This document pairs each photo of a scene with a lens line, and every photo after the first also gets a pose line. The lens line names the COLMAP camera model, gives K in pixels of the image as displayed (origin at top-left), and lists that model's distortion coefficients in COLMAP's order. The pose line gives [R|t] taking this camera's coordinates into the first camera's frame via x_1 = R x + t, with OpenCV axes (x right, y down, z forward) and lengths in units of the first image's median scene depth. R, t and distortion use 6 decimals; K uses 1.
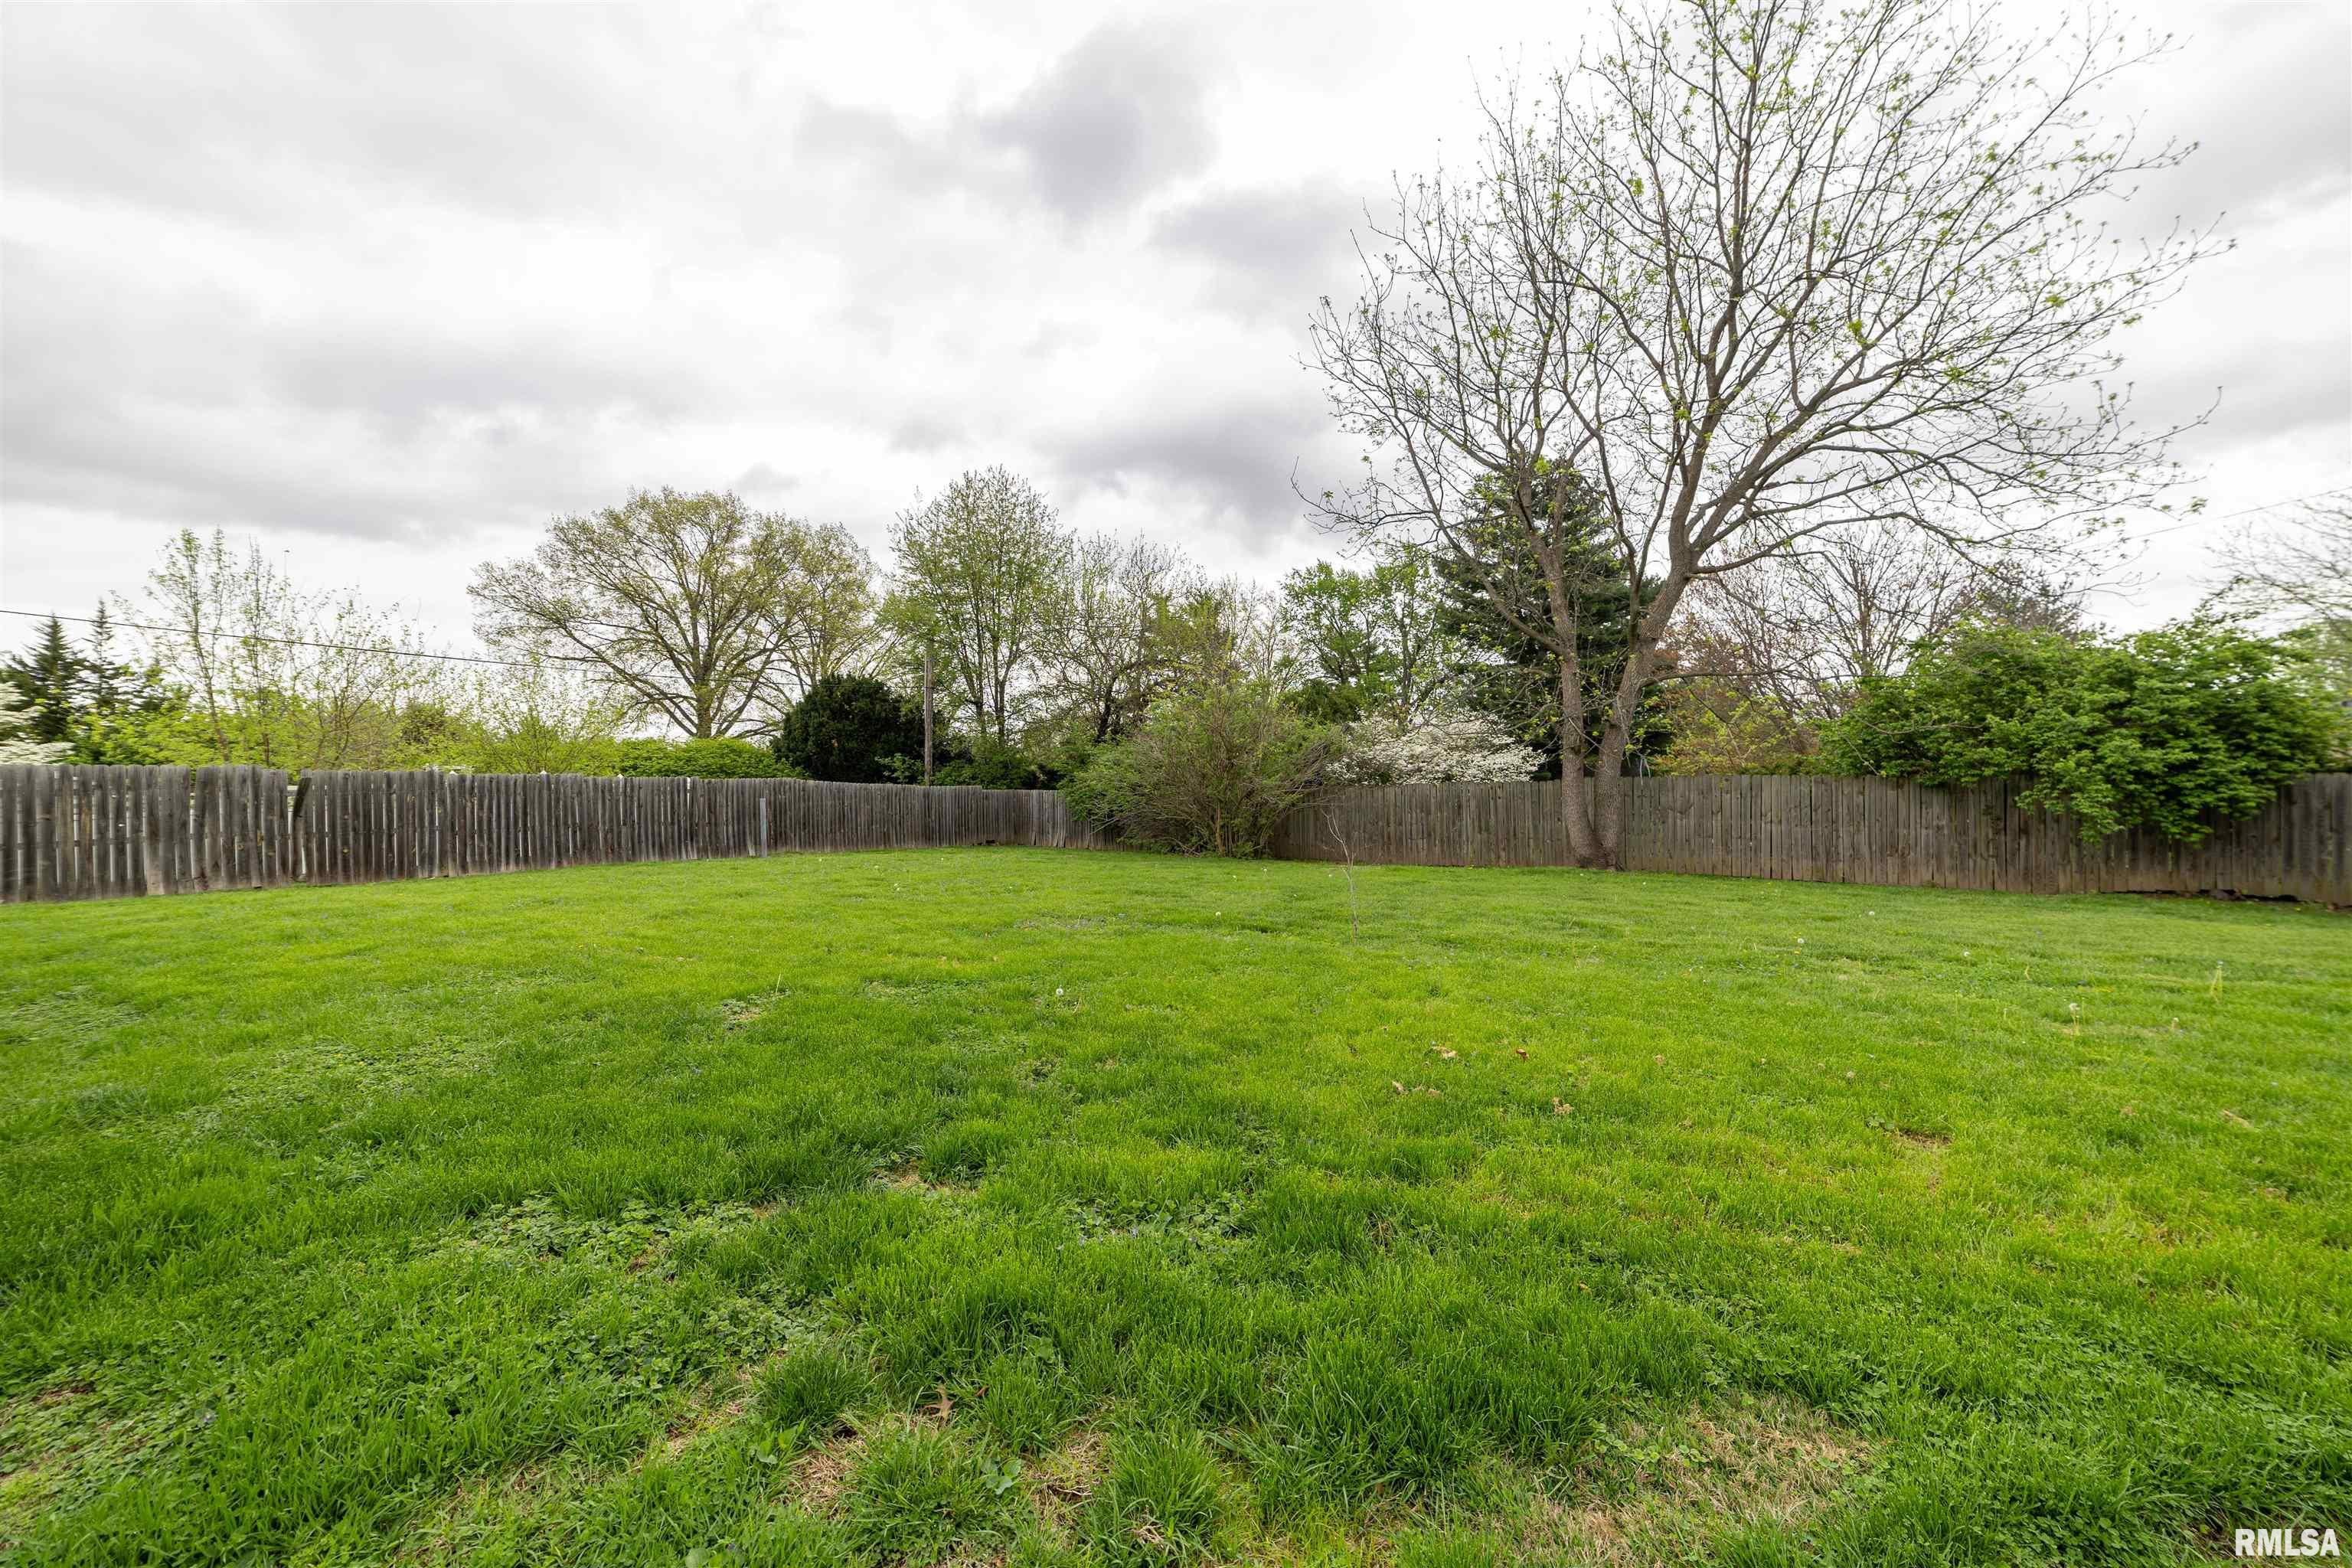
lens RADIAL K [[895.4, 0, 1185.5], [0, 895.4, 770.0], [0, 0, 1]] dist [-0.033153, 0.012289]
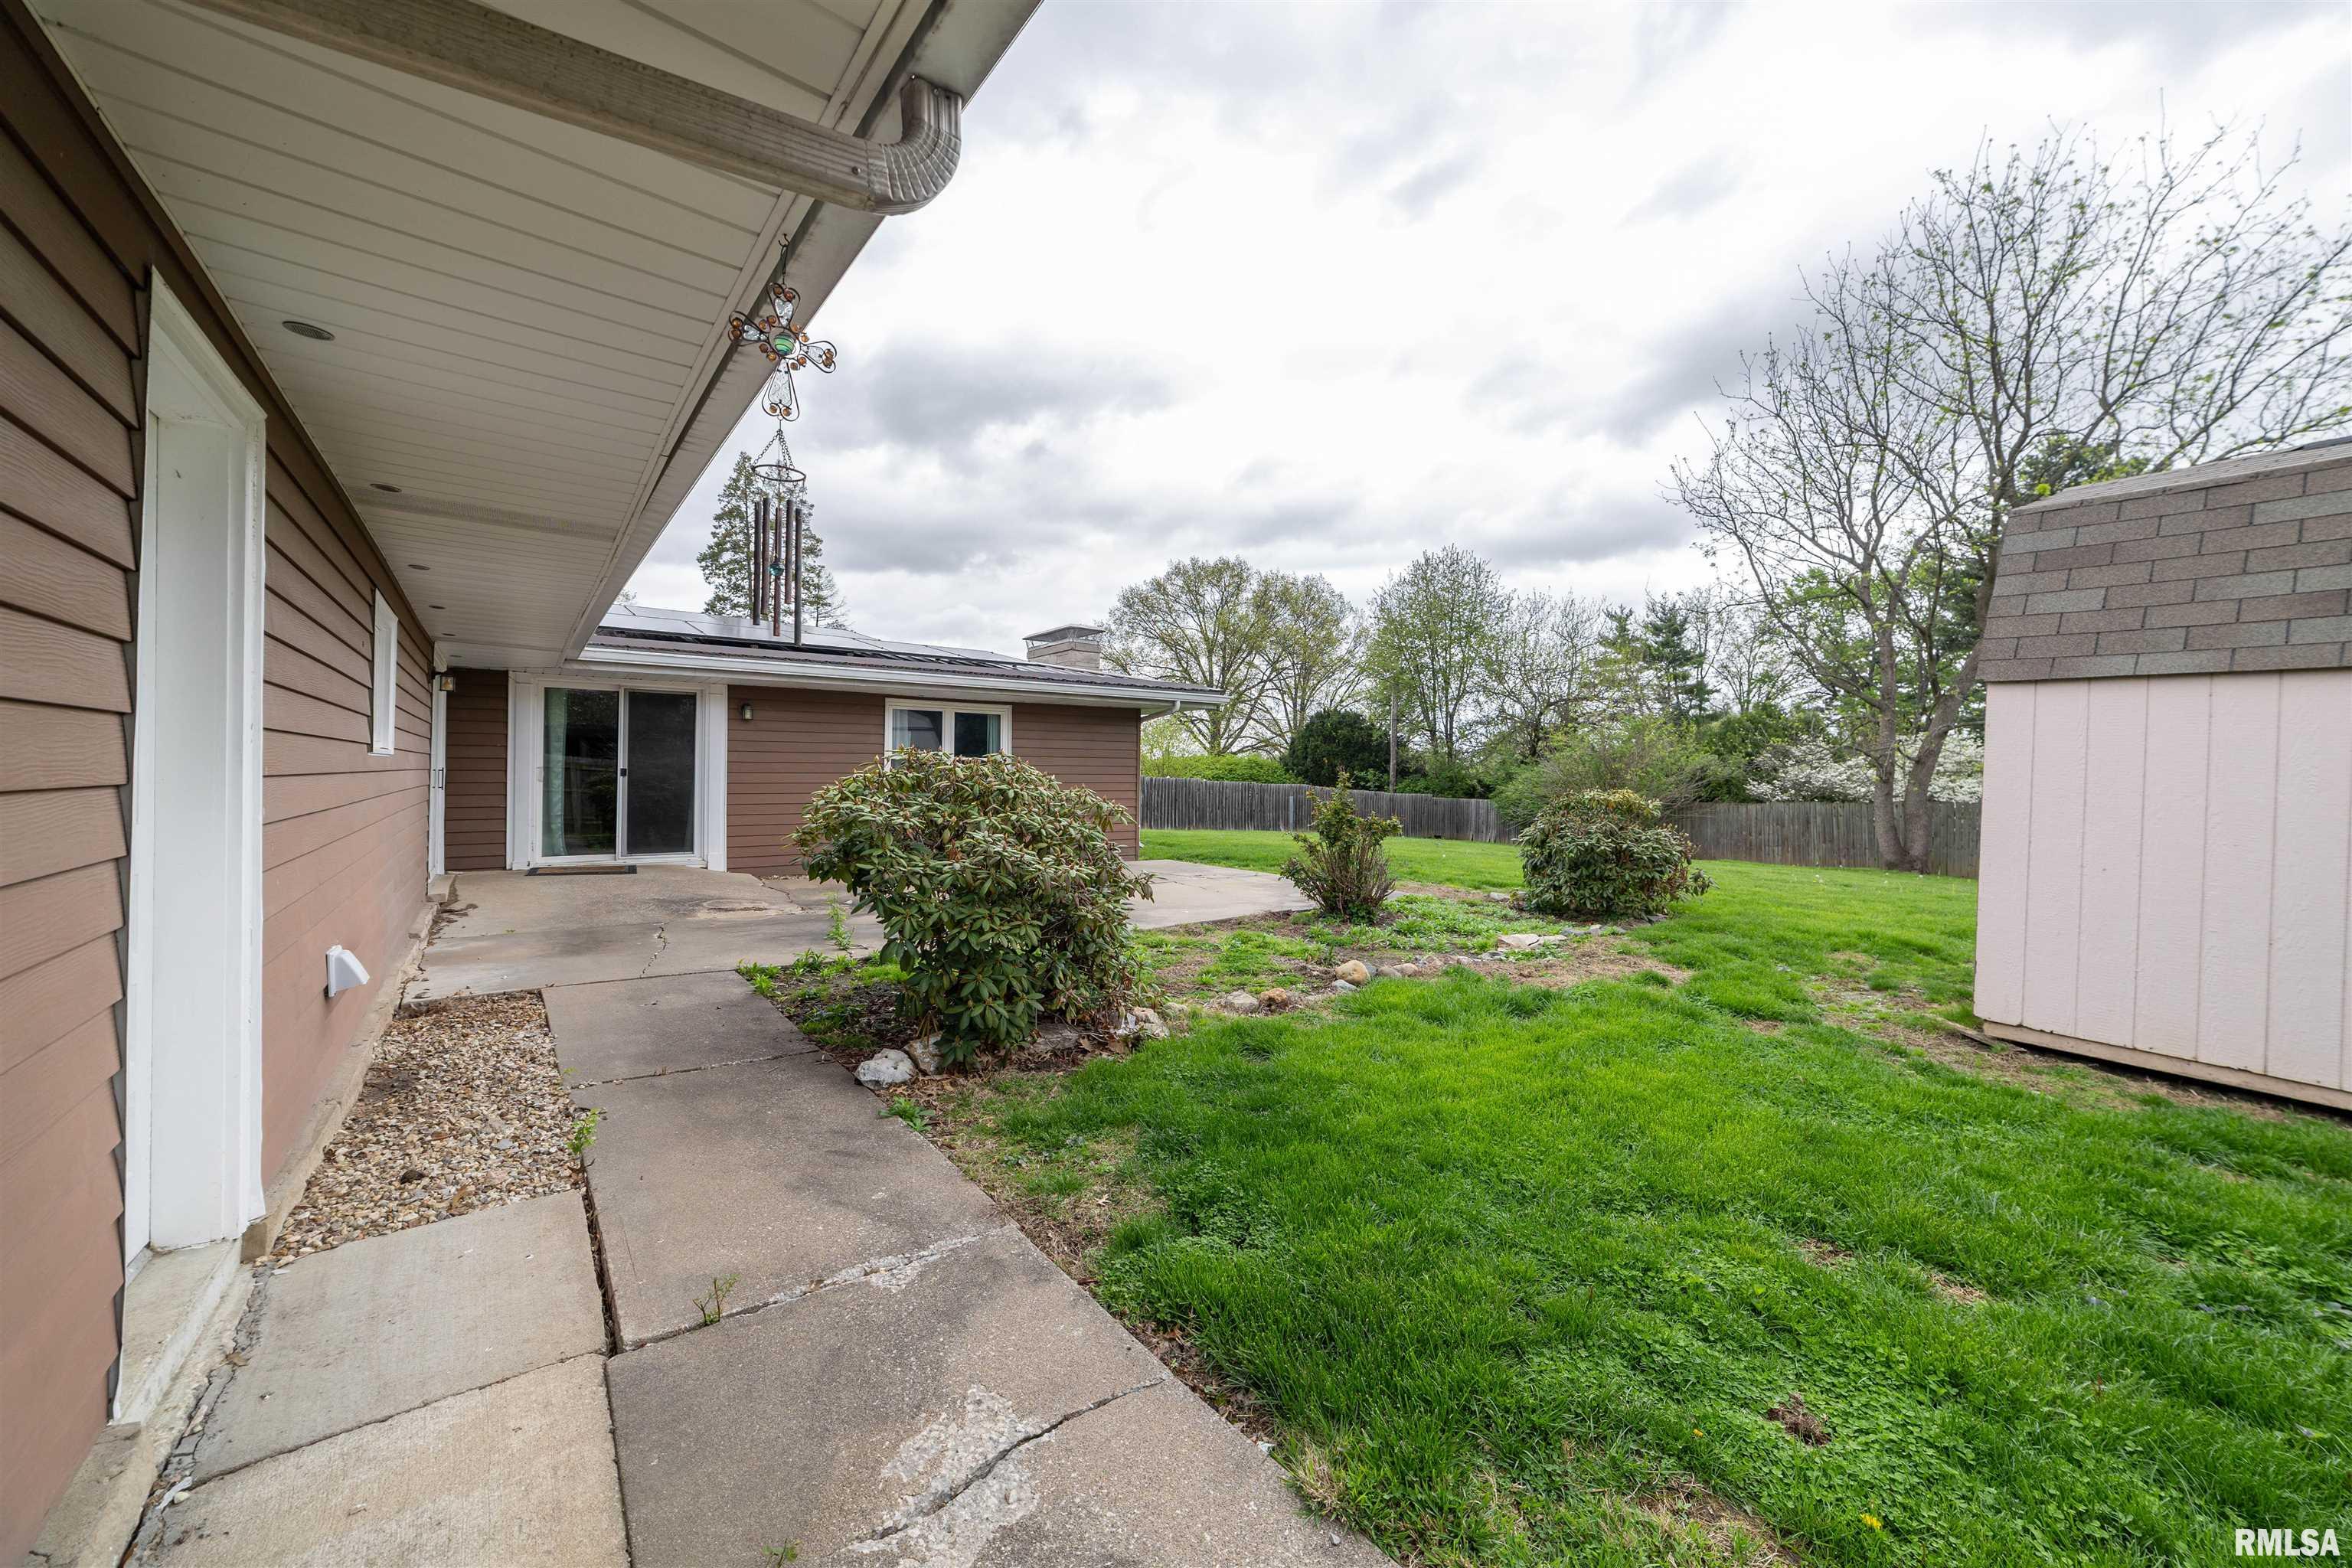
lens RADIAL K [[895.4, 0, 1185.5], [0, 895.4, 770.0], [0, 0, 1]] dist [-0.033153, 0.012289]
pose [[0.876344, 0.019918, -0.481274, 0.067646], [-0.026700, 0.999617, -0.007247, 0.000466], [0.480946, 0.019201, 0.876540, -0.259622]]
